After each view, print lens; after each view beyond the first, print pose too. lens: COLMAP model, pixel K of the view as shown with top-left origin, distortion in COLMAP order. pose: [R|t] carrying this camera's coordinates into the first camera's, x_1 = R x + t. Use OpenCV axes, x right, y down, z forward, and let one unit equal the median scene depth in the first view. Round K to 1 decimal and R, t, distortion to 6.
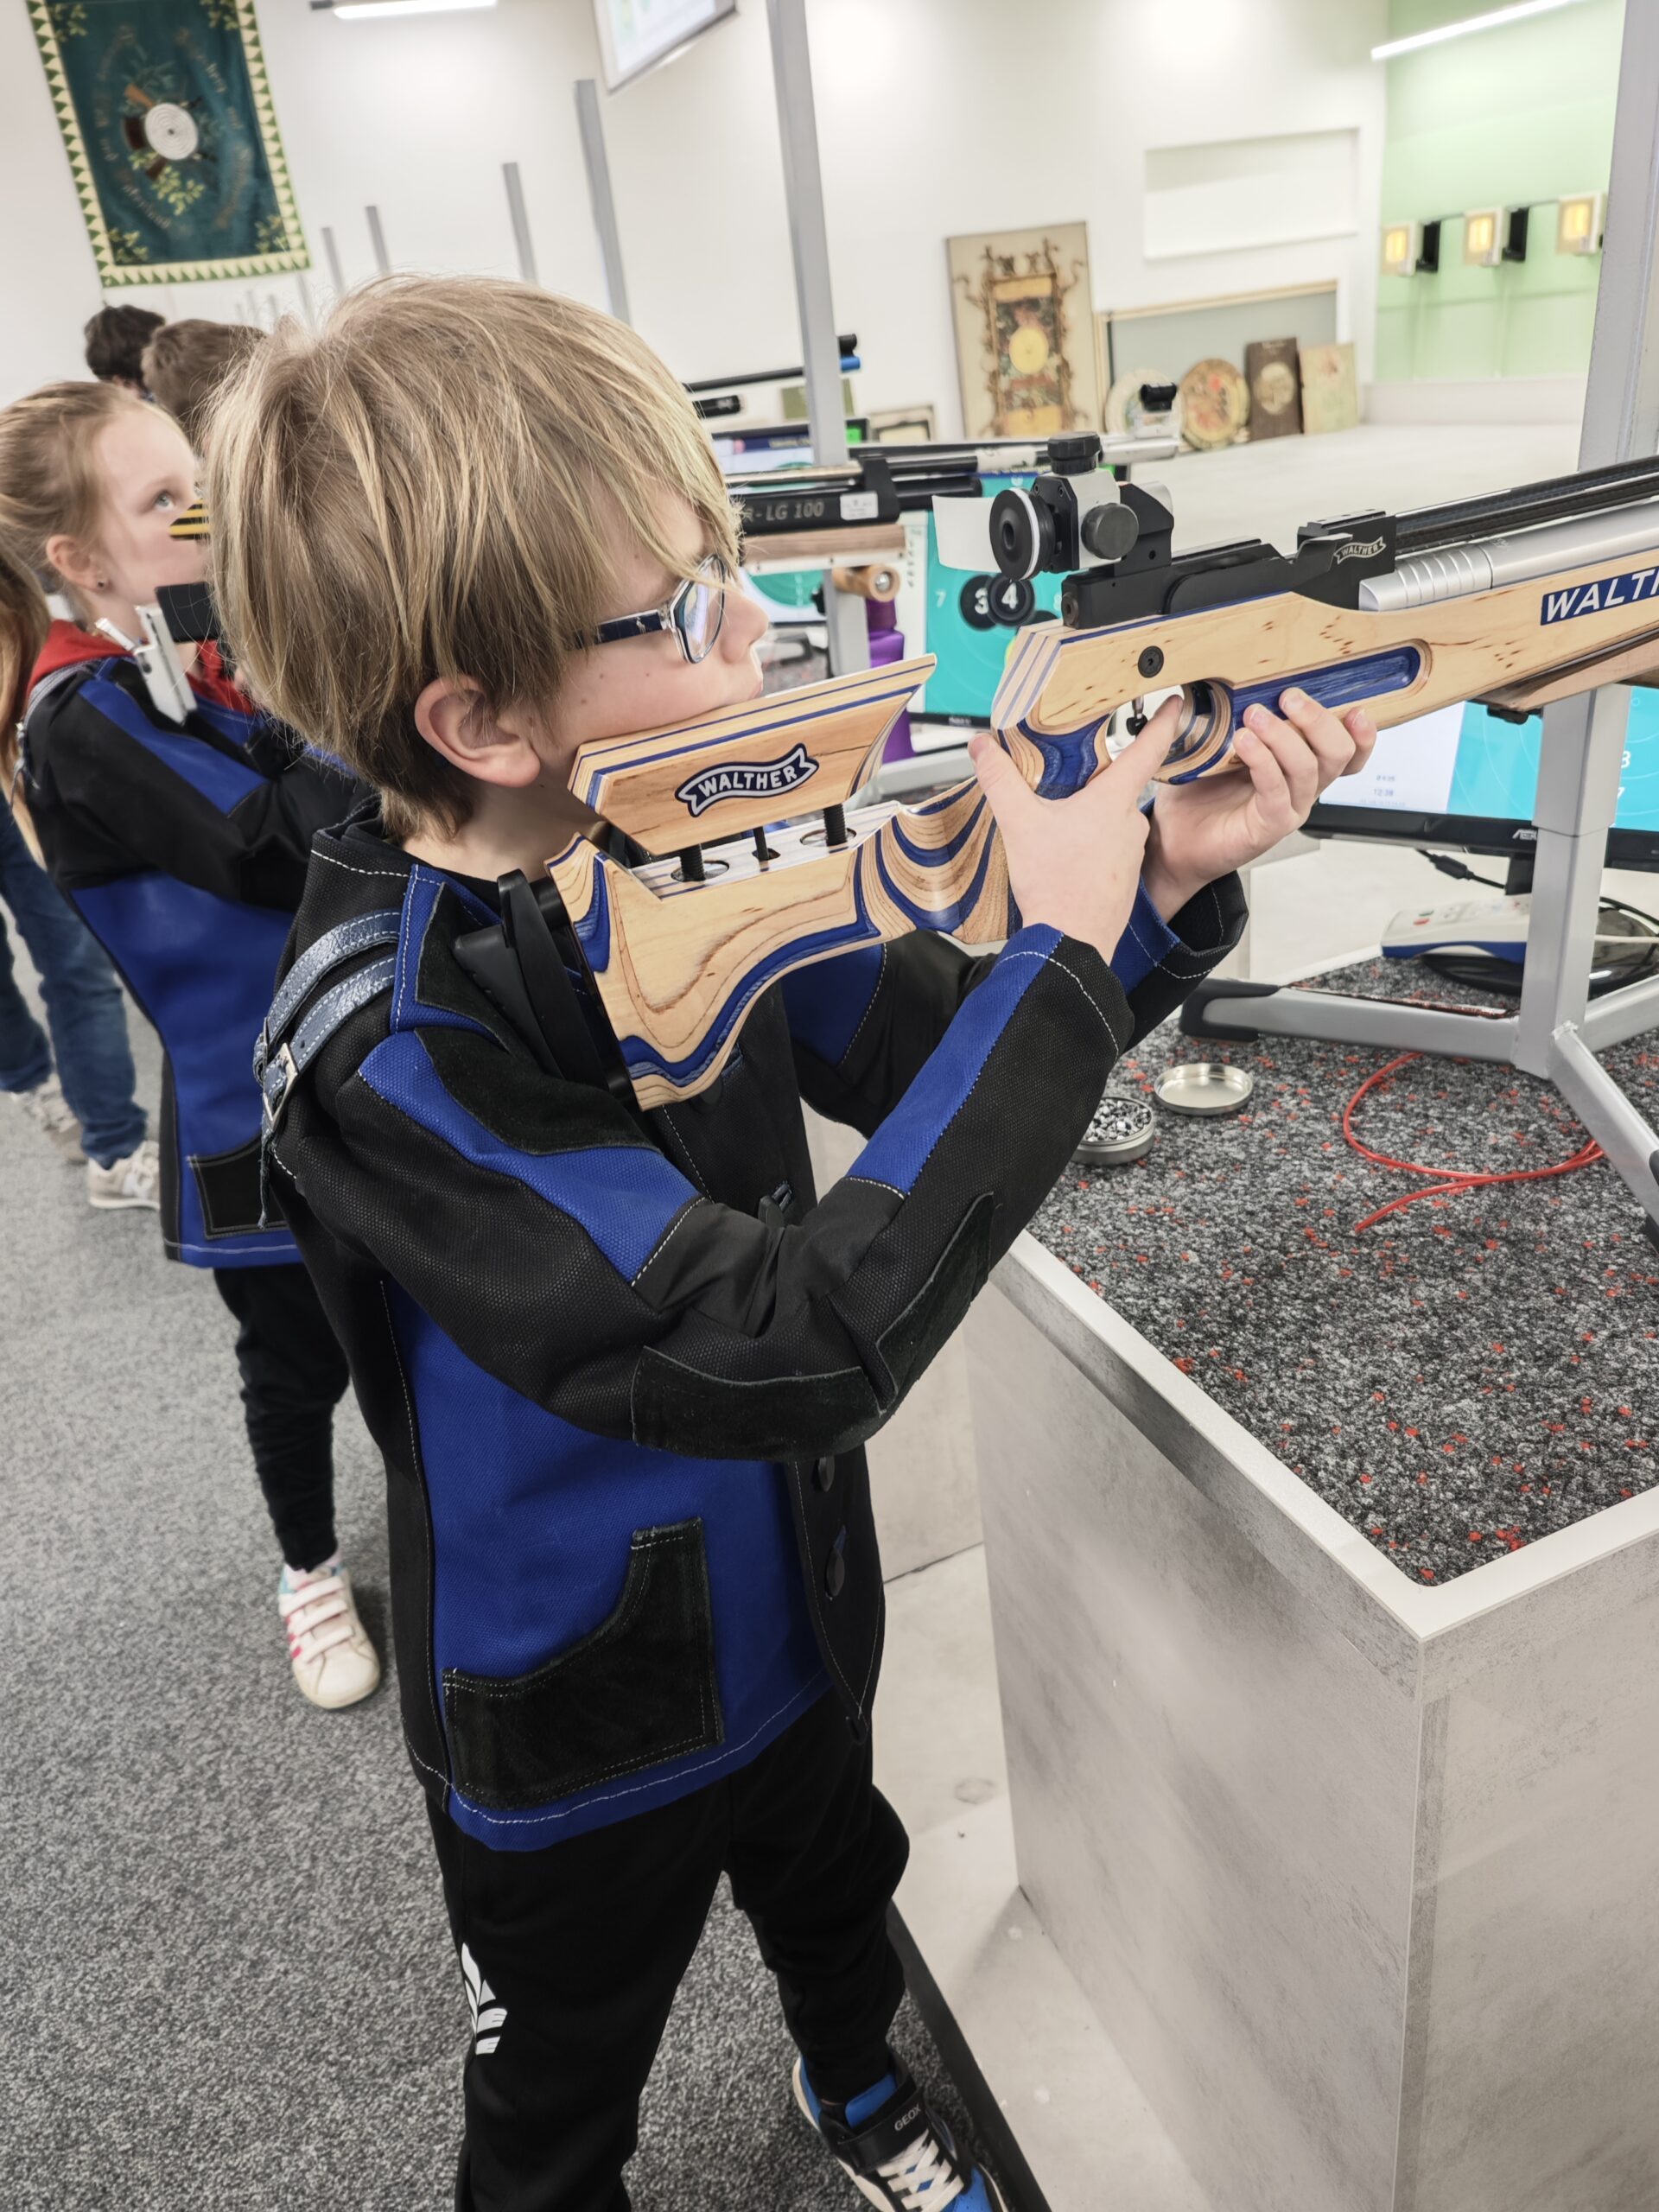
lens RADIAL K [[1494.1, 0, 798.8], [0, 1494.1, 1087.1], [0, 0, 1]] dist [0.012447, -0.004031]
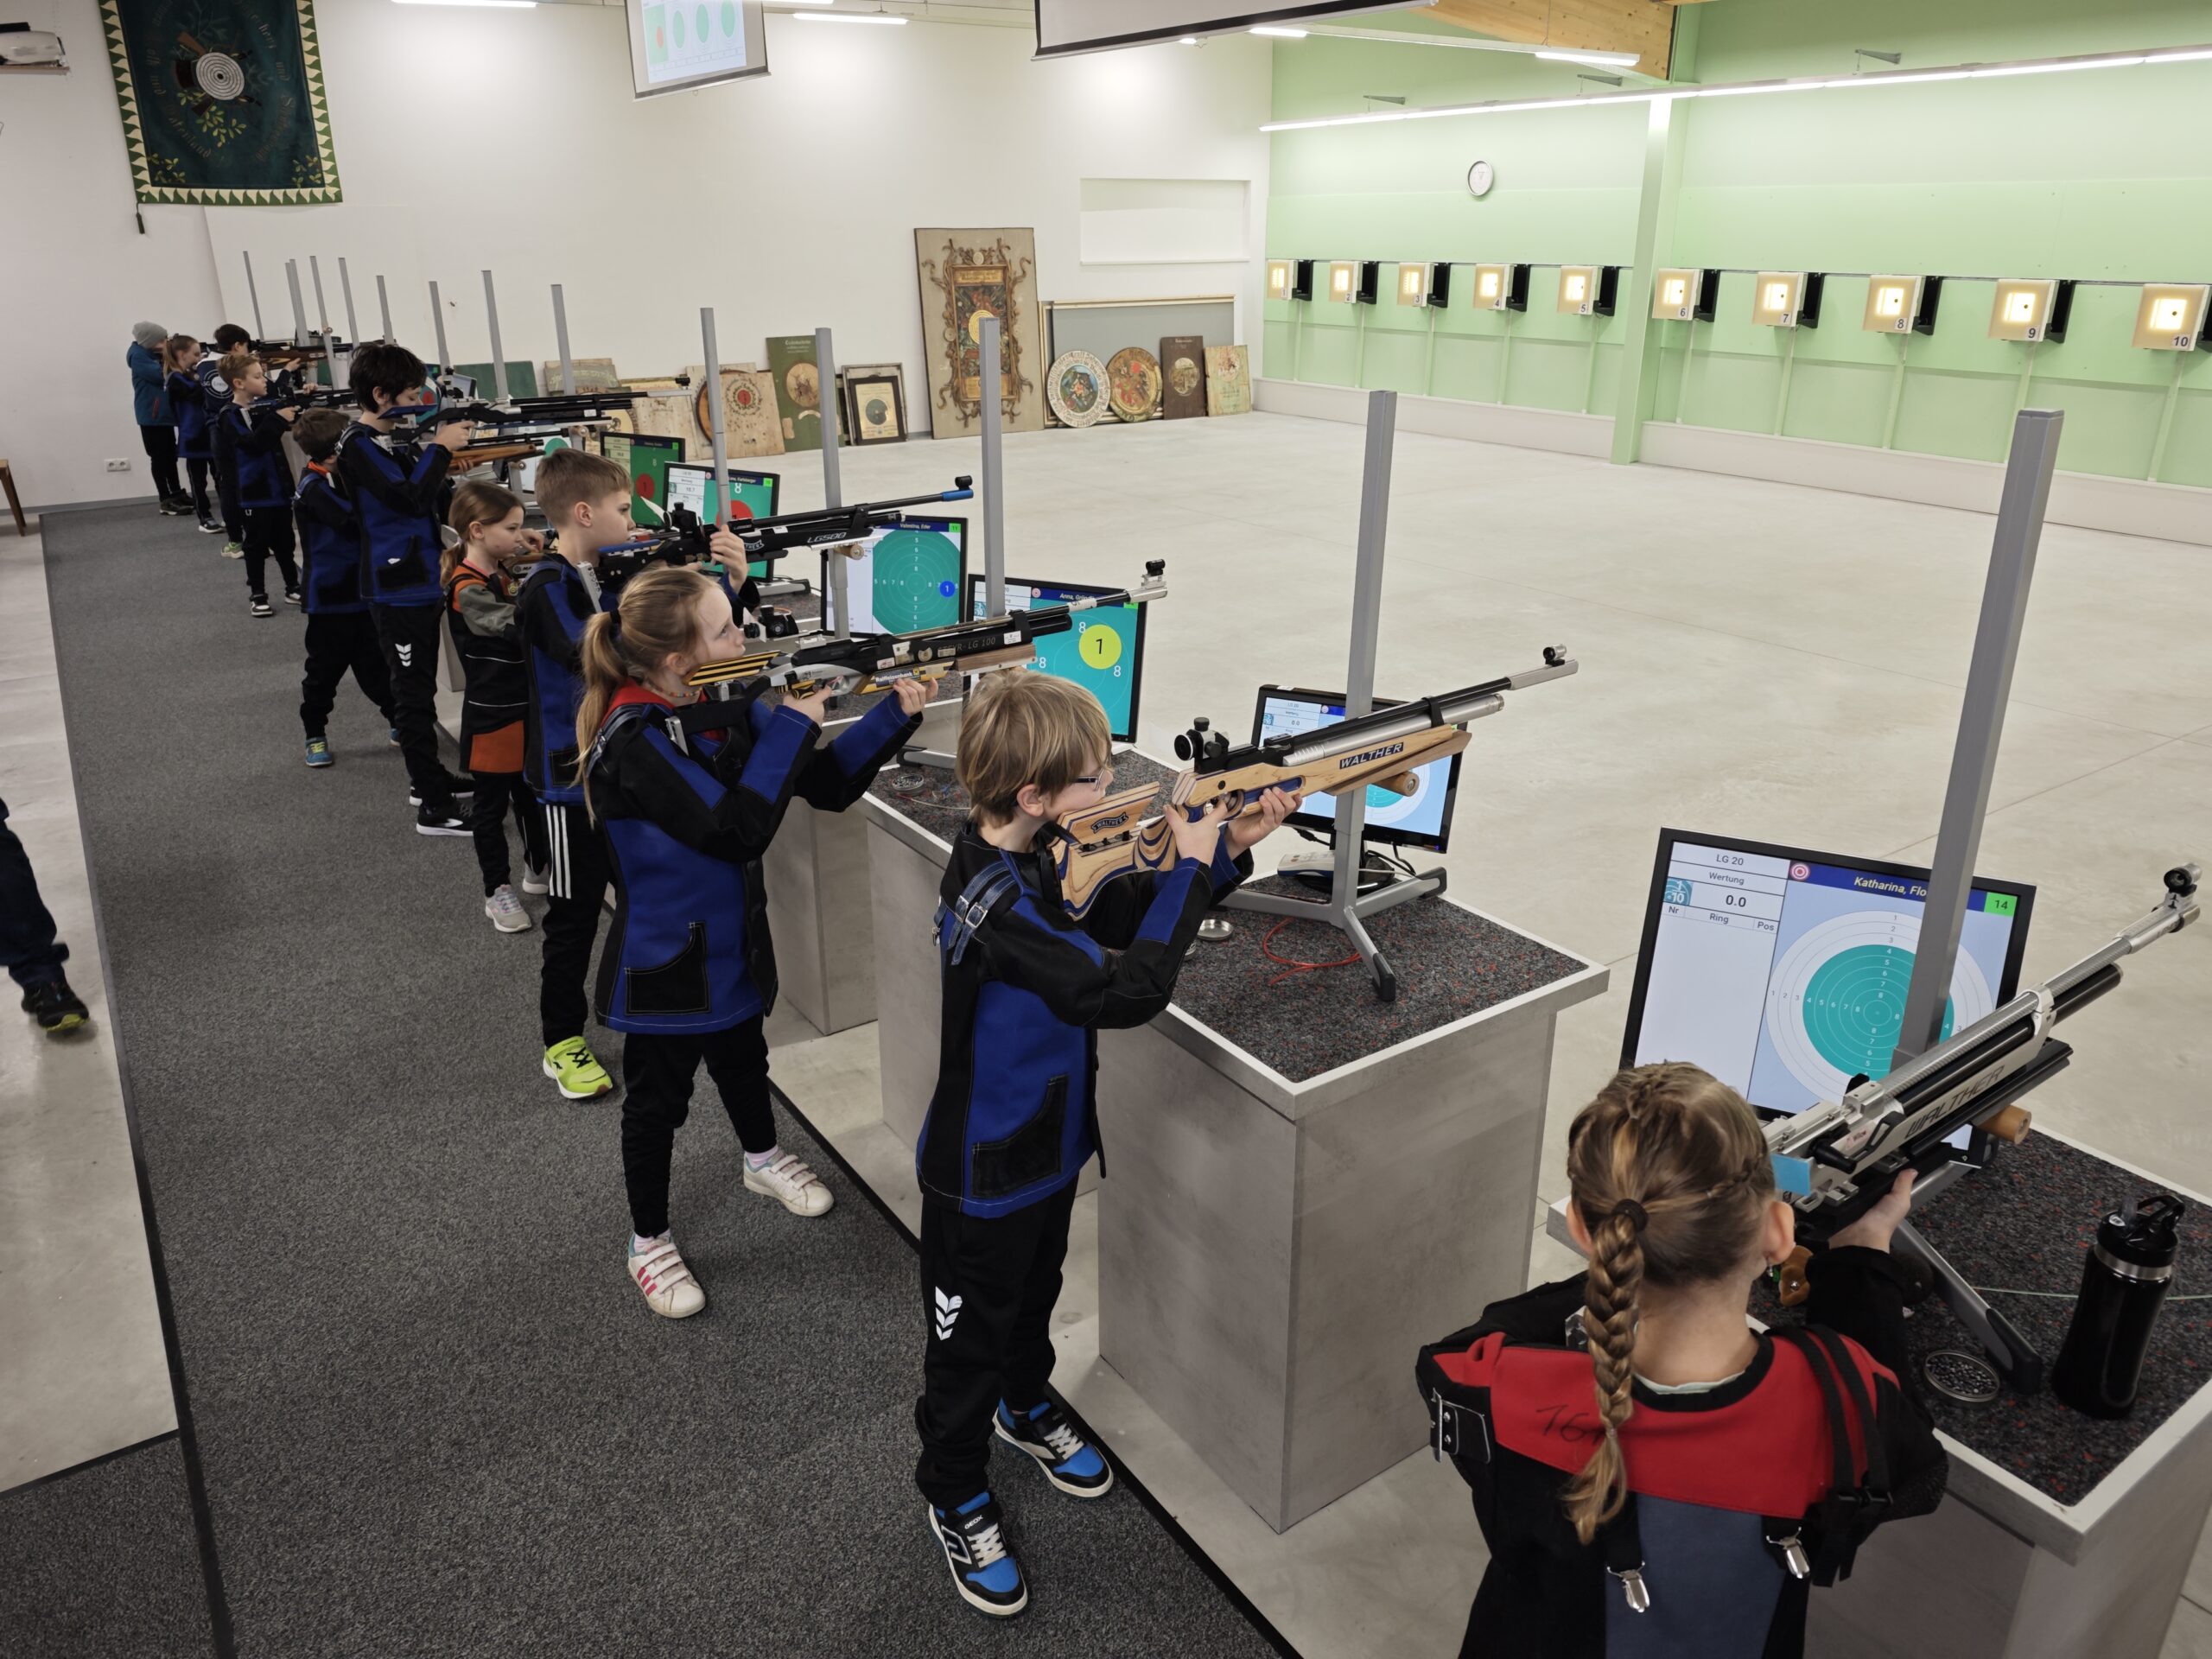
lens RADIAL K [[1527.7, 0, 1060.1], [0, 1527.7, 823.8], [0, 0, 1]] dist [-0.009036, -0.002656]
pose [[0.972781, 0.026948, 0.230153, -0.063267], [-0.004359, 0.995167, -0.098101, 0.008793], [-0.231684, 0.094428, 0.968197, -0.153823]]
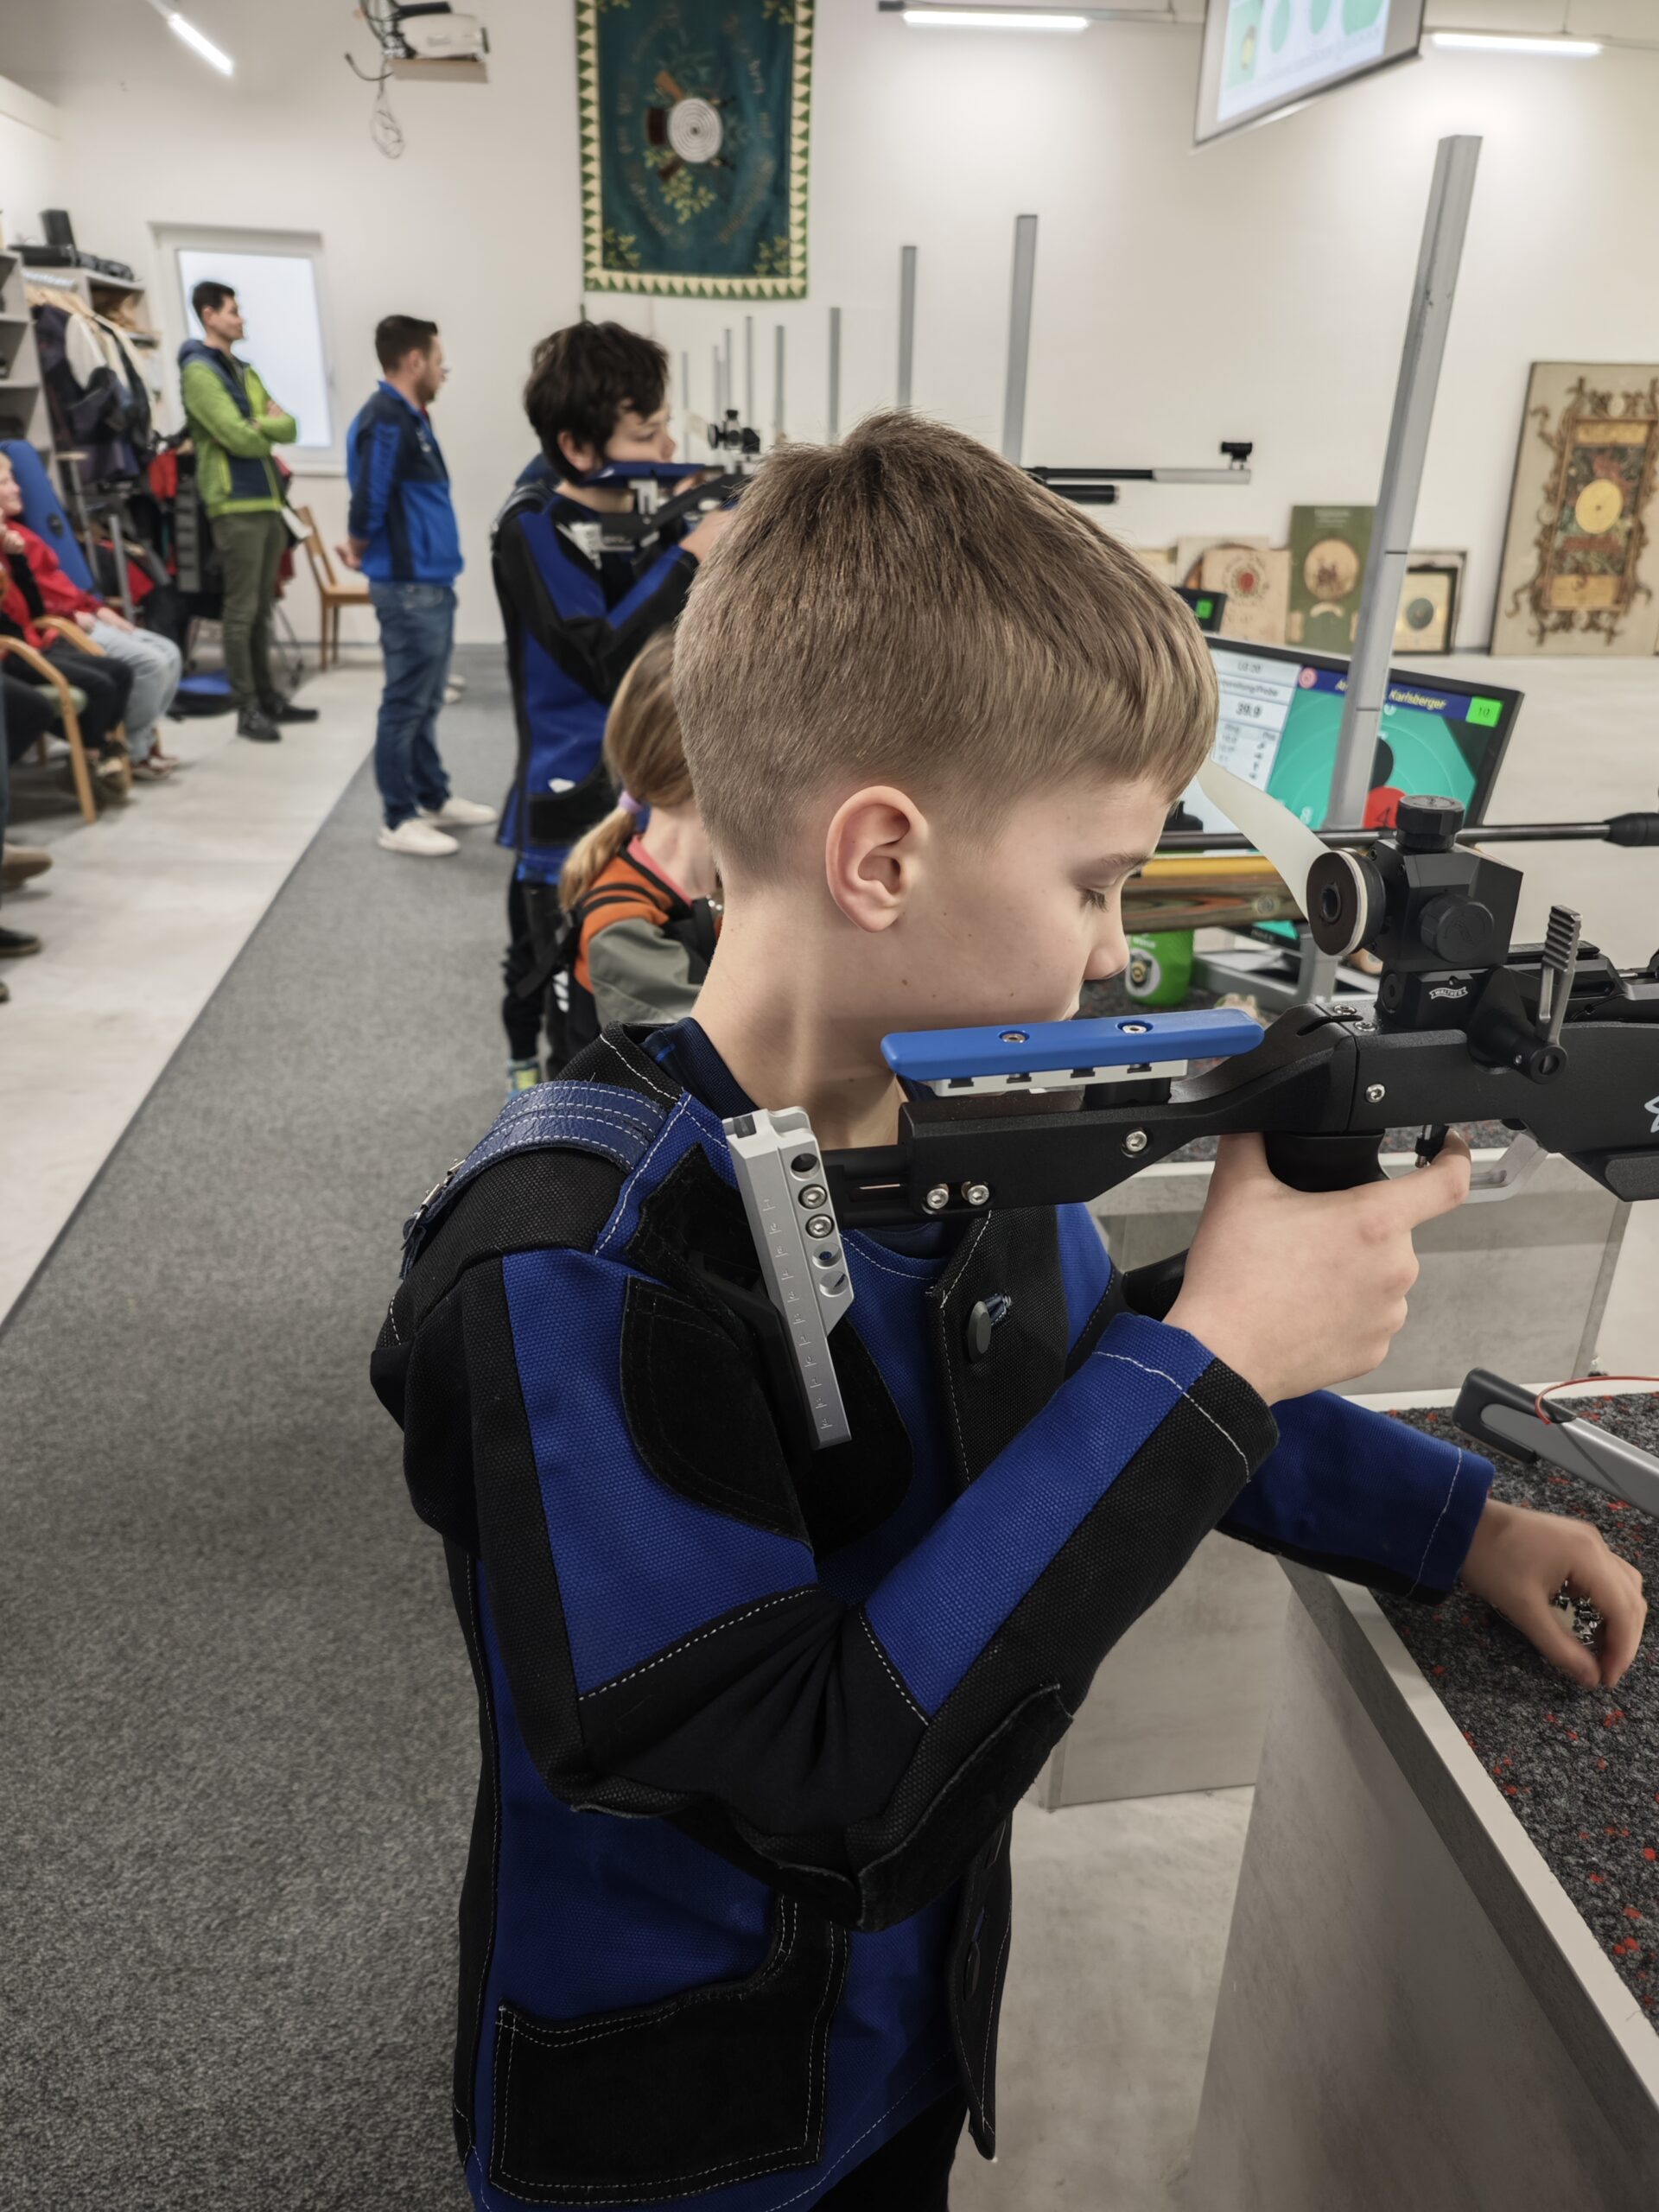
lens RADIAL K [[1495.7, 0, 820.8], [0, 1495.7, 1078.4], [0, 0, 1]] dist [-0.006361, 0.064881]
pose [[0.963408, 0.219143, -0.154339, -0.081995], [-0.224246, 0.974397, -0.016250, -0.086683], [0.146827, 0.050266, 0.987884, 0.150250]]
